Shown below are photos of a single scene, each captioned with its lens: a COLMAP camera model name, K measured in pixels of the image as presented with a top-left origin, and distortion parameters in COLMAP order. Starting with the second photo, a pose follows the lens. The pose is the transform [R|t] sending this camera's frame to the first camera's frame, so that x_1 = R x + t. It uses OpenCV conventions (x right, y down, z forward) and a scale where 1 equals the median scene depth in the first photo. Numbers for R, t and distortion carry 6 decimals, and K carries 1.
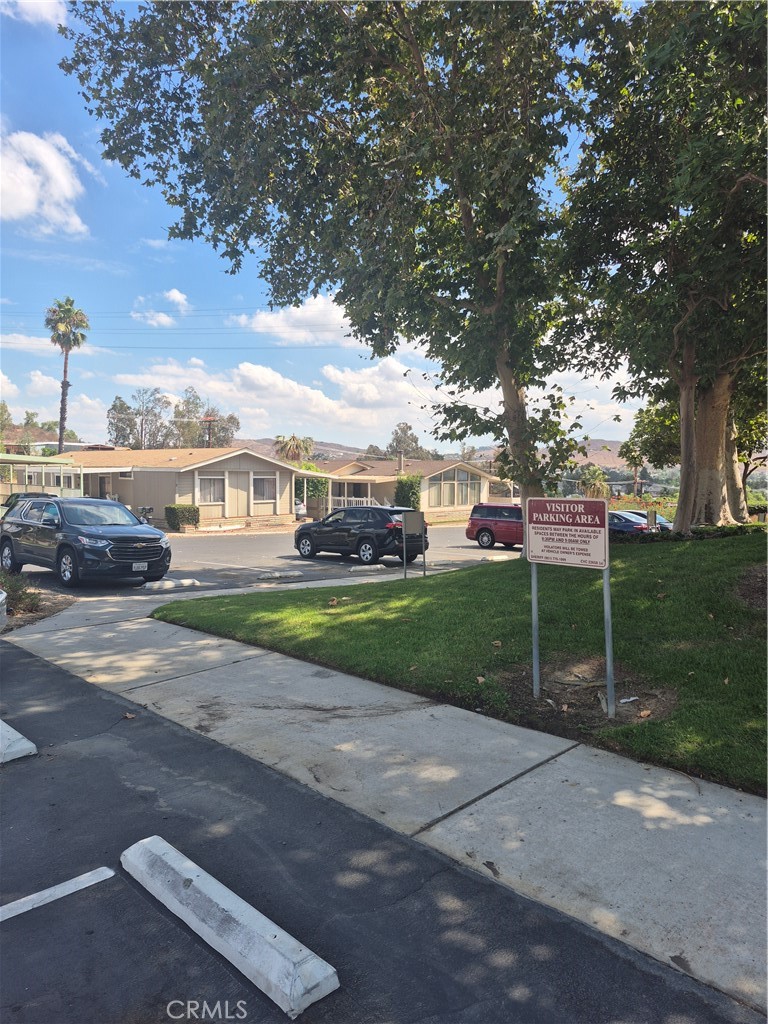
lens RADIAL K [[687.0, 0, 388.2], [0, 687.0, 514.0], [0, 0, 1]] dist [0.013505, 0.001549]
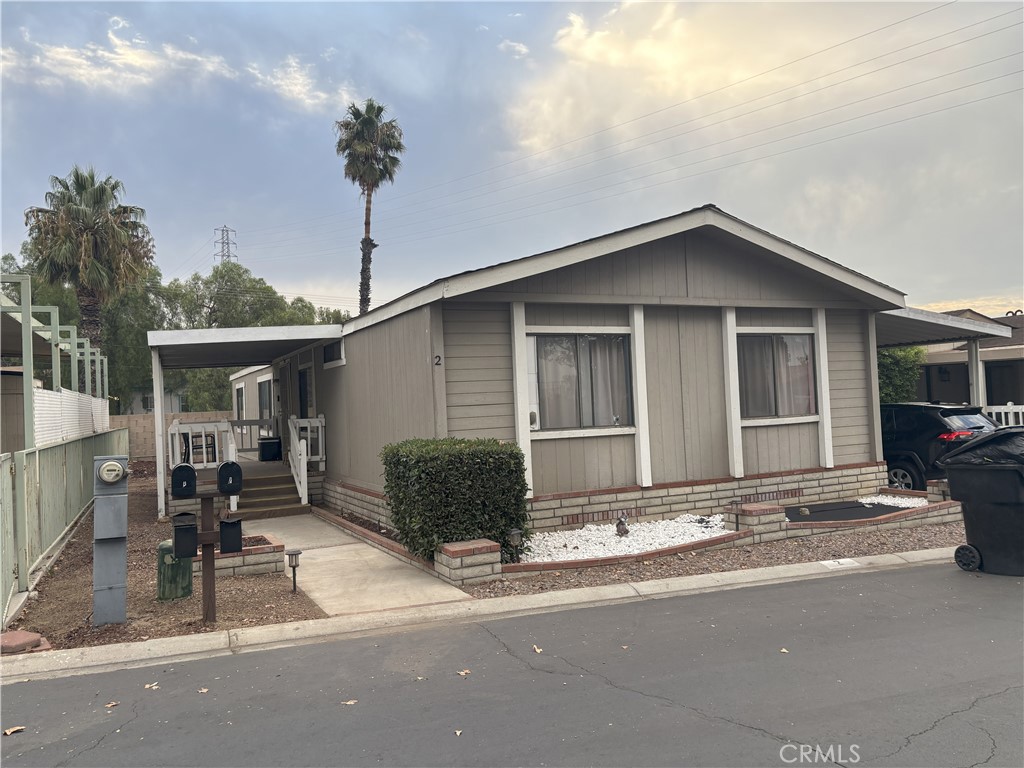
lens RADIAL K [[775.6, 0, 517.4], [0, 775.6, 384.1], [0, 0, 1]] dist [0.027180, -0.028710]
pose [[0.923808, -0.058227, -0.378402, -0.157604], [0.026460, 0.995714, -0.088617, -0.008602], [0.381940, 0.071852, 0.921390, 0.672255]]
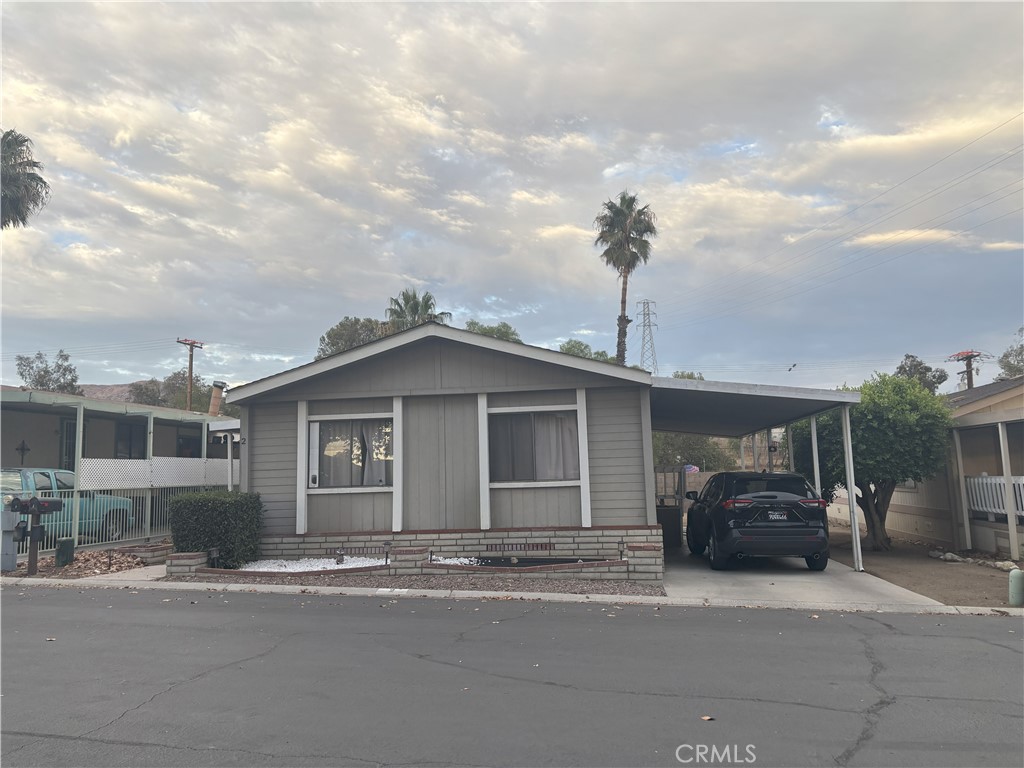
lens RADIAL K [[775.6, 0, 516.5], [0, 775.6, 385.5], [0, 0, 1]] dist [0.027180, -0.028710]
pose [[0.560336, -0.124865, -0.818799, 0.113897], [-0.018382, 0.986453, -0.163012, -0.005059], [0.828061, 0.106393, 0.550450, 0.779538]]
